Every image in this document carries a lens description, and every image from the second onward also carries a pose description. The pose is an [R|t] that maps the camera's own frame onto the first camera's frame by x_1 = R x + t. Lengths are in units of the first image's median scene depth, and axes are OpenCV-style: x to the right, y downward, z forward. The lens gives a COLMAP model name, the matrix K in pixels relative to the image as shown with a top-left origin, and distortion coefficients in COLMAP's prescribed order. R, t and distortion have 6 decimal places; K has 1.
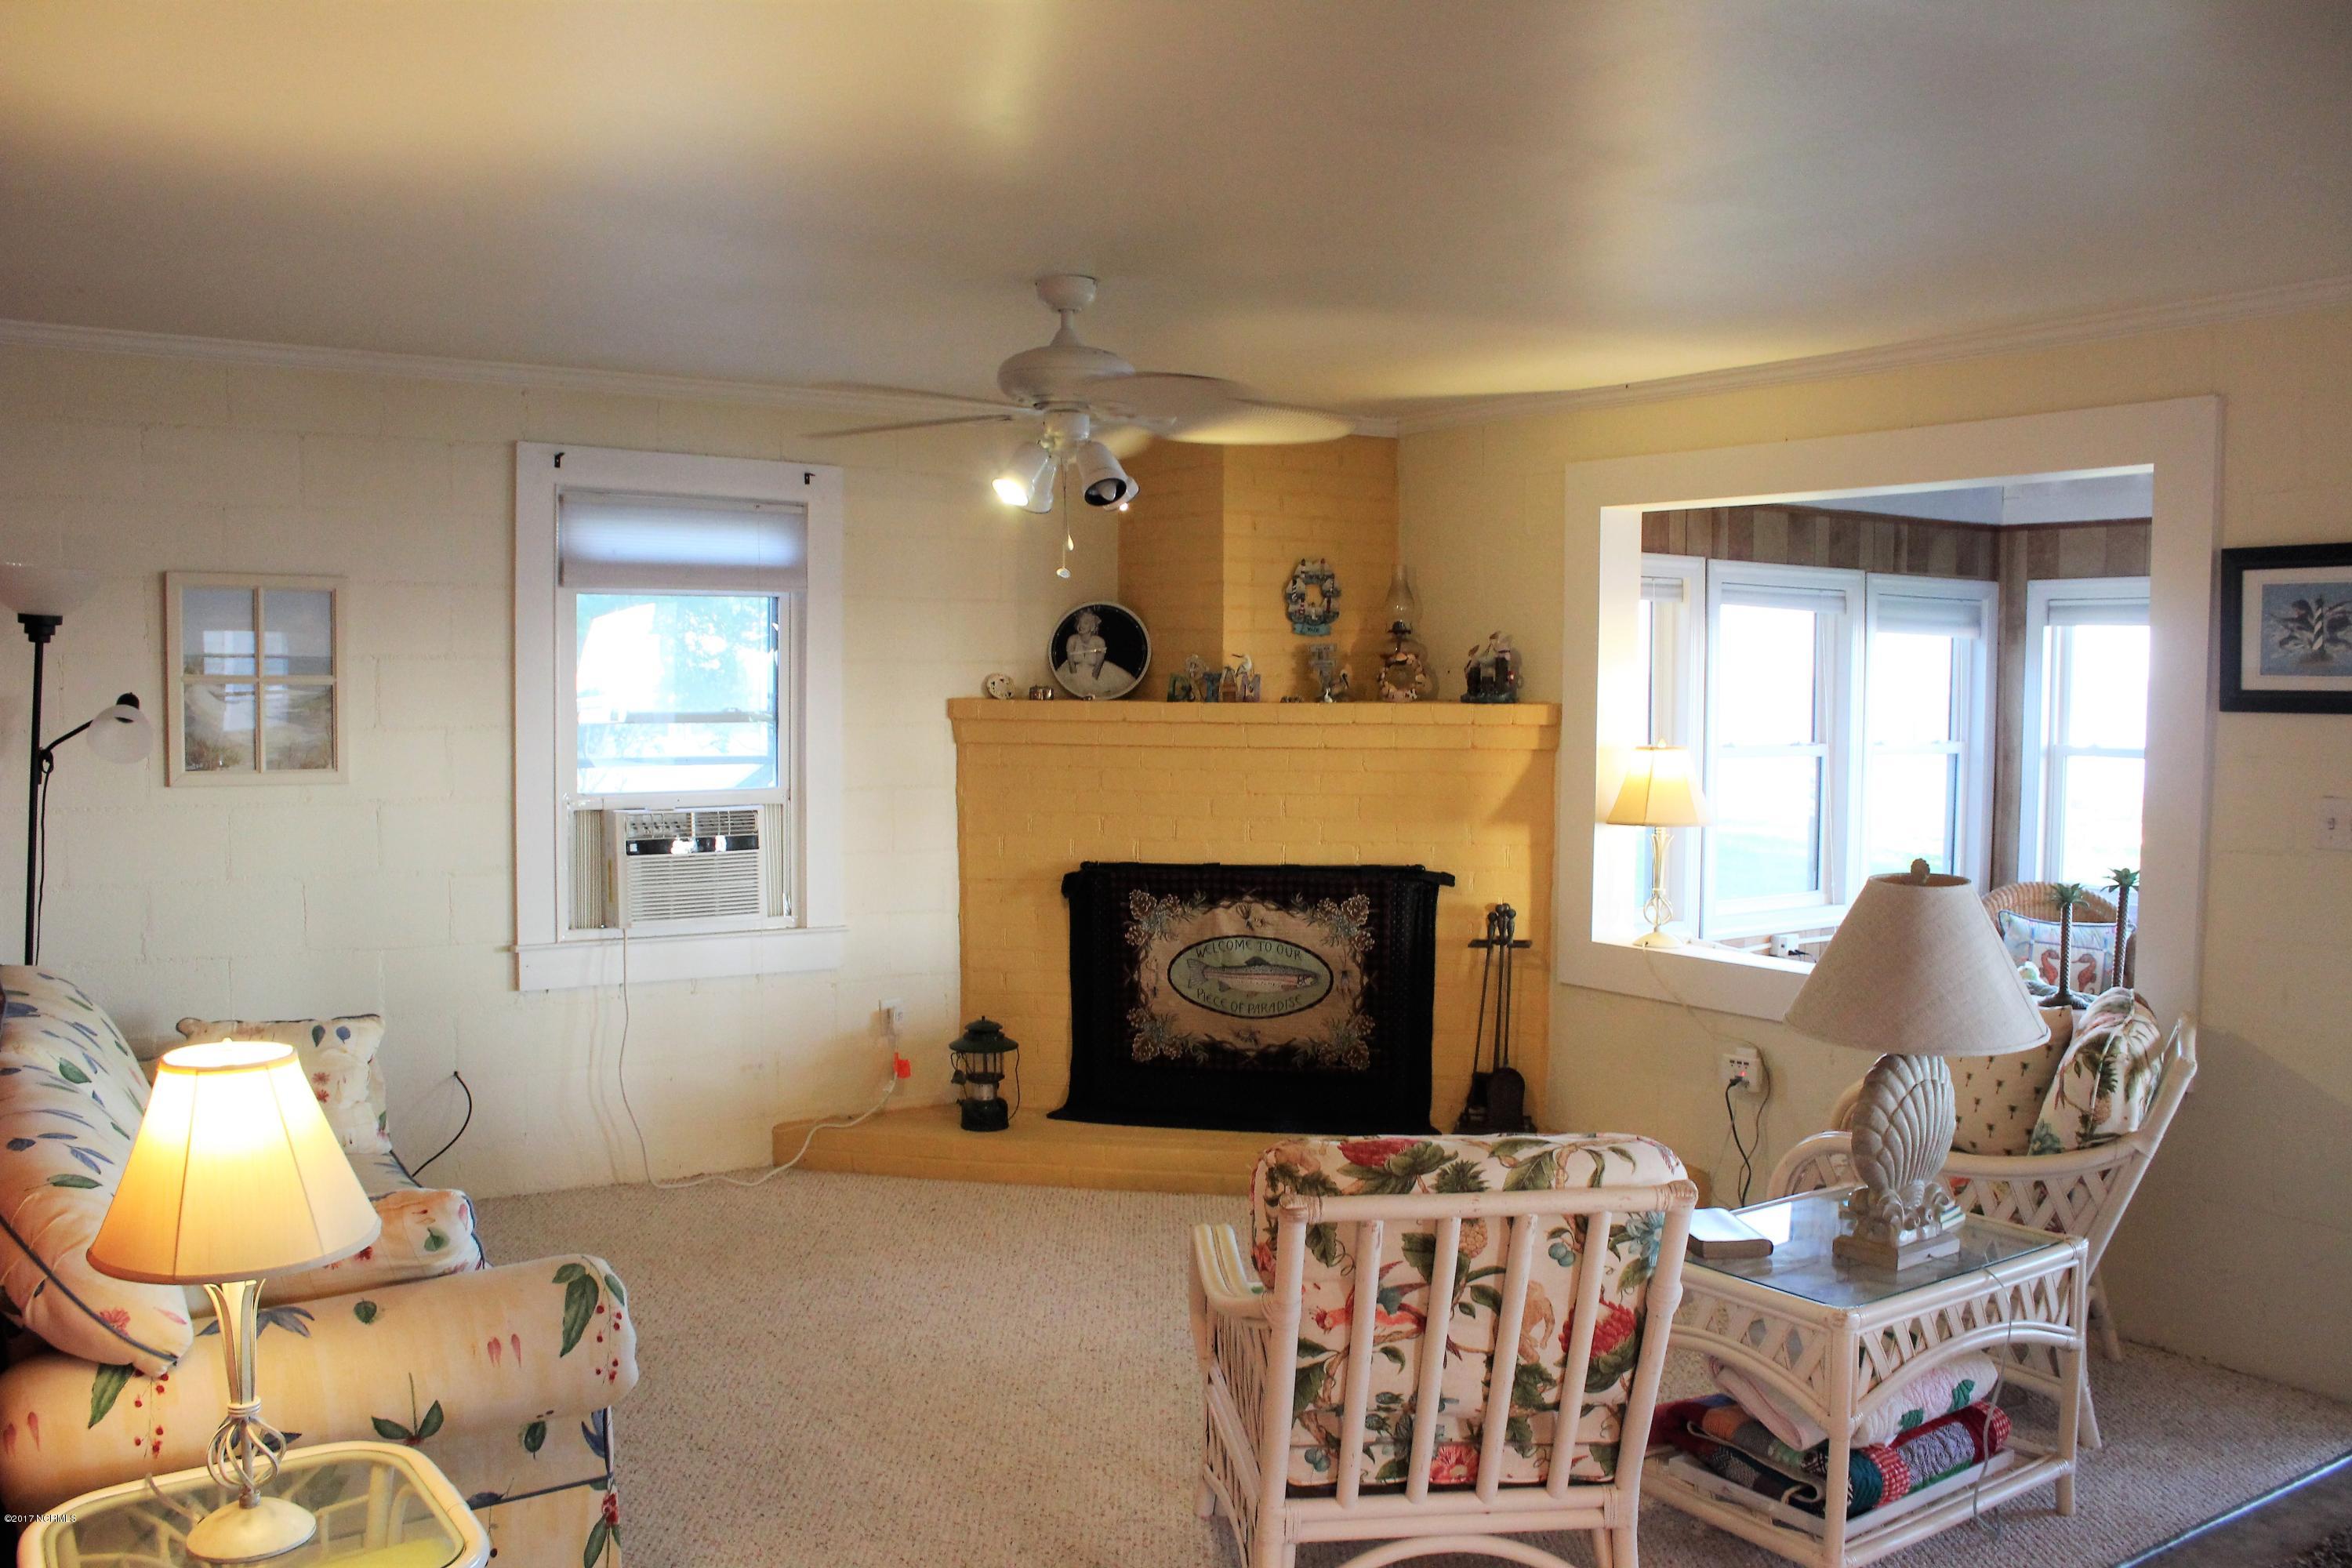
lens RADIAL K [[1928.4, 0, 1168.7], [0, 1928.4, 806.8], [0, 0, 1]] dist [-0.173934, 0.150478]
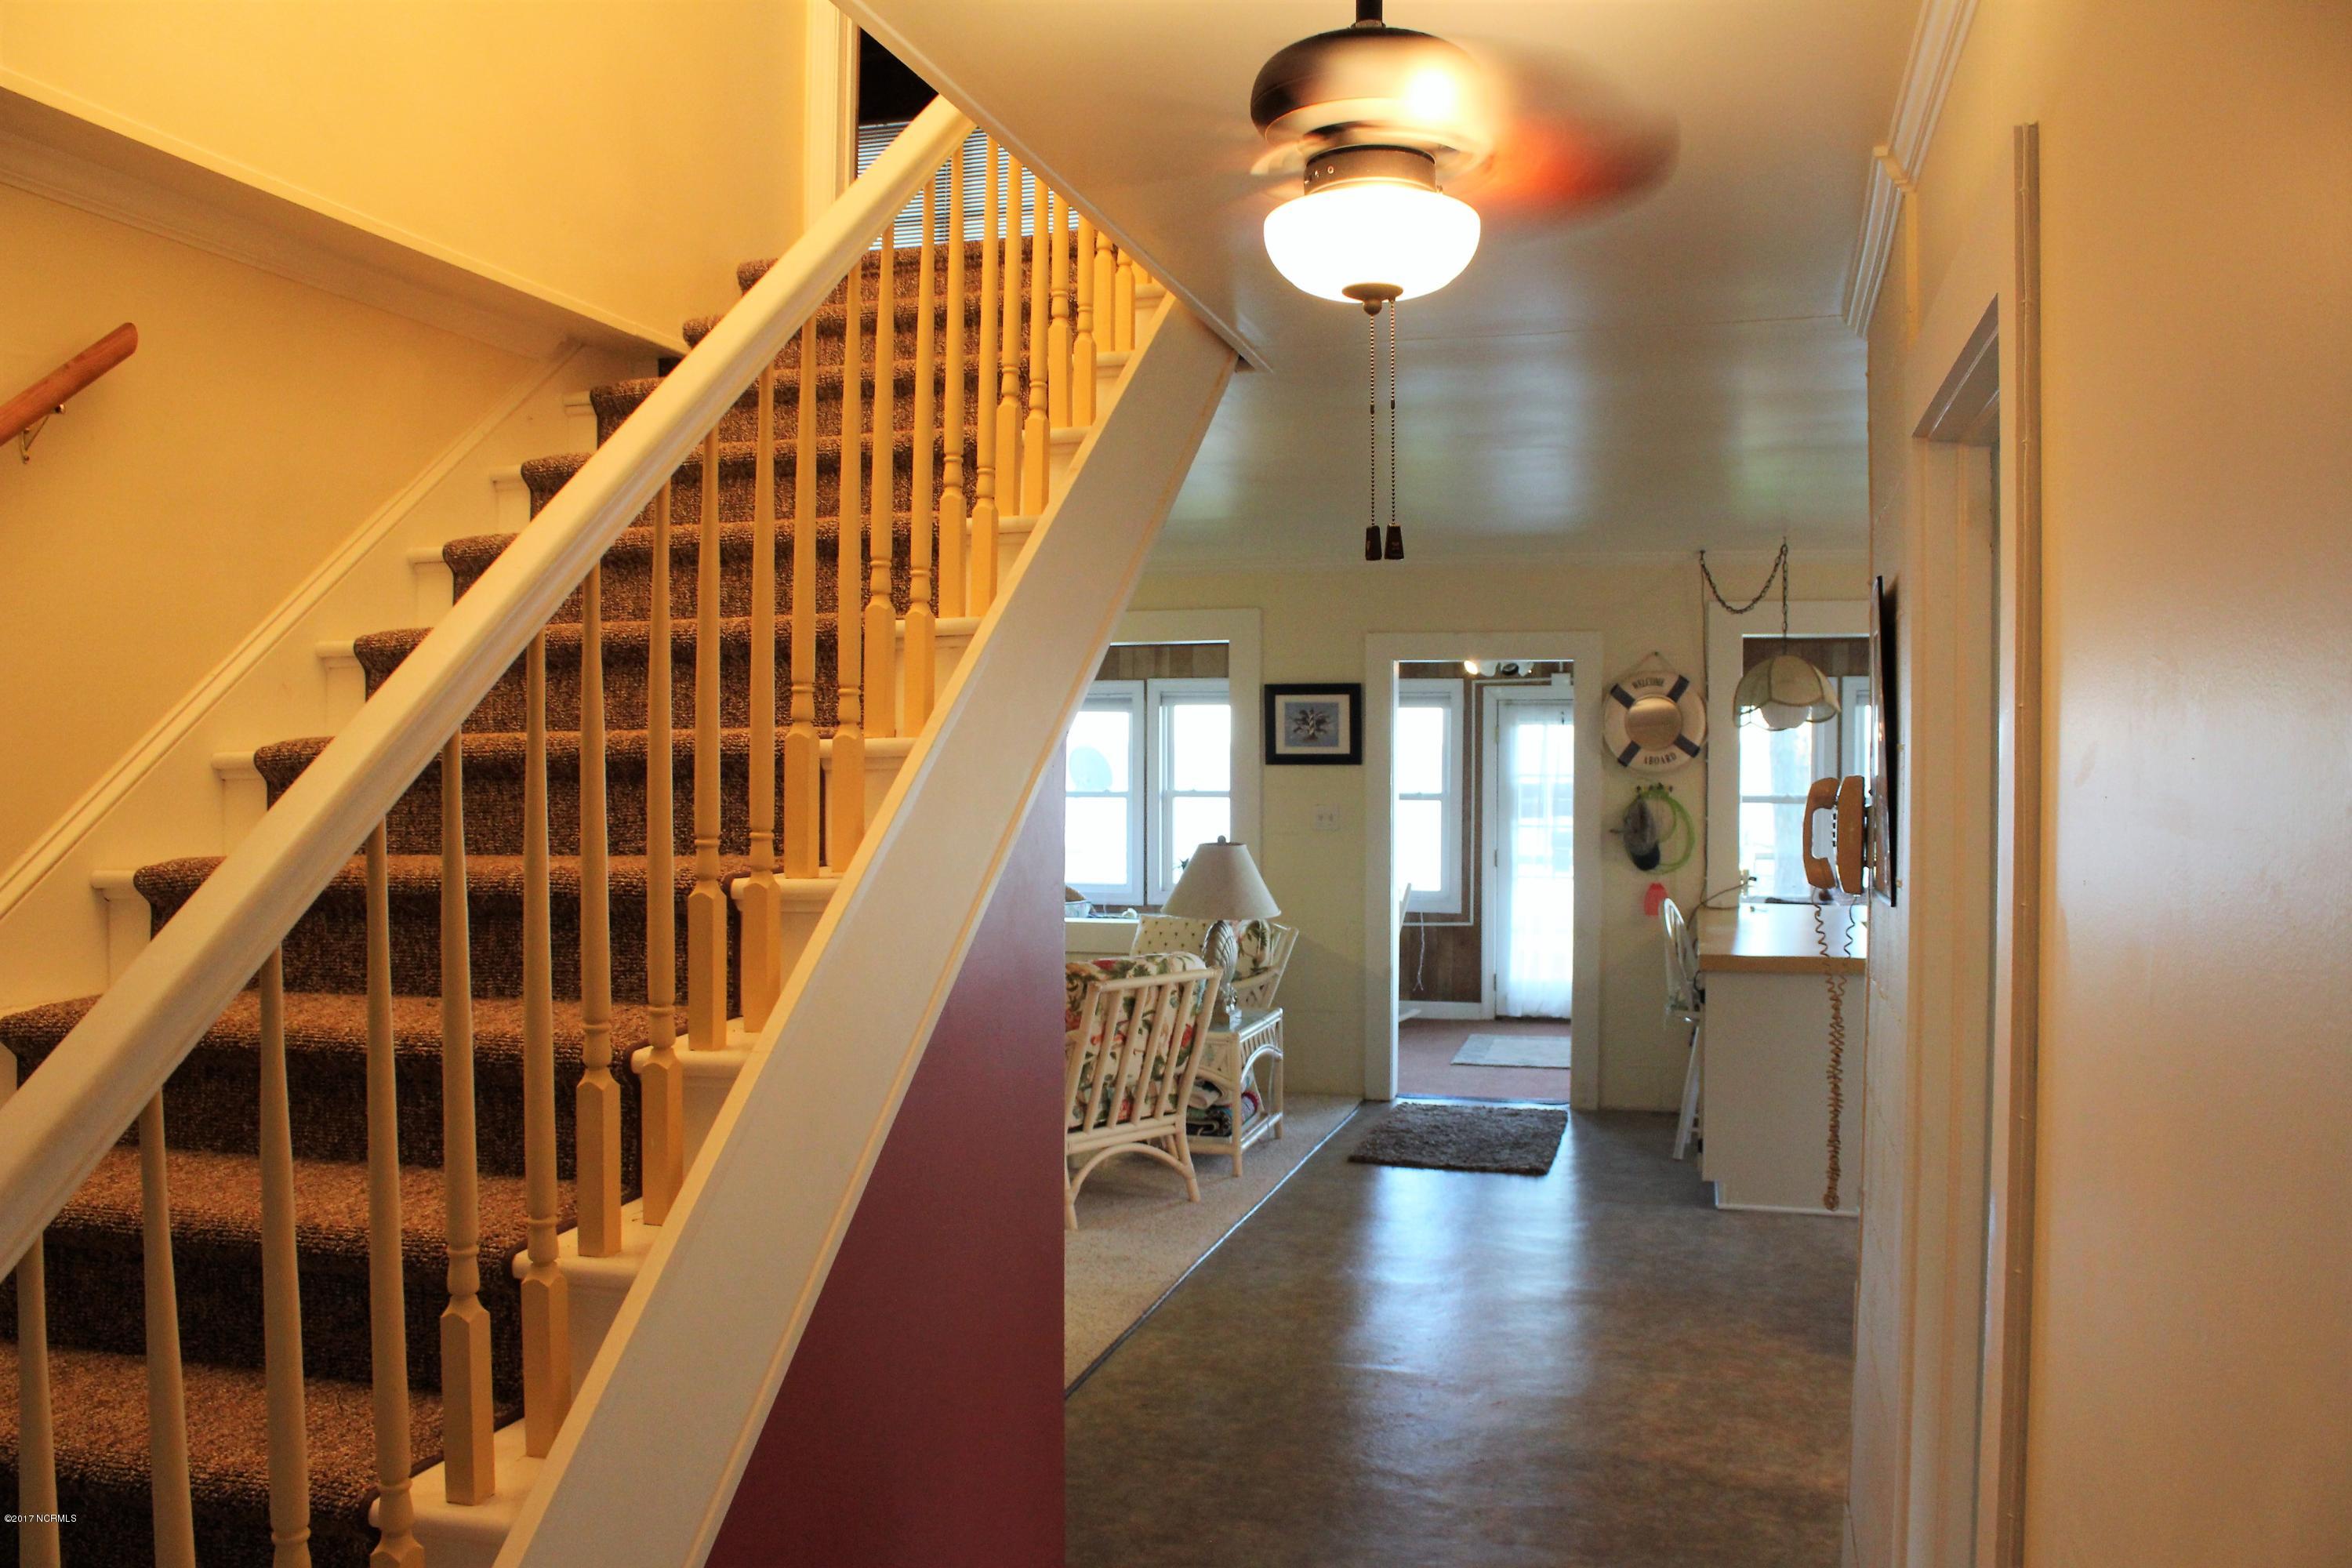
lens RADIAL K [[1928.4, 0, 1168.7], [0, 1928.4, 806.8], [0, 0, 1]] dist [-0.173934, 0.150478]
pose [[0.770722, -0.032974, 0.636317, -1.074925], [0.053420, 0.998488, -0.012962, 0.019911], [-0.634928, 0.043982, 0.771319, -0.694903]]
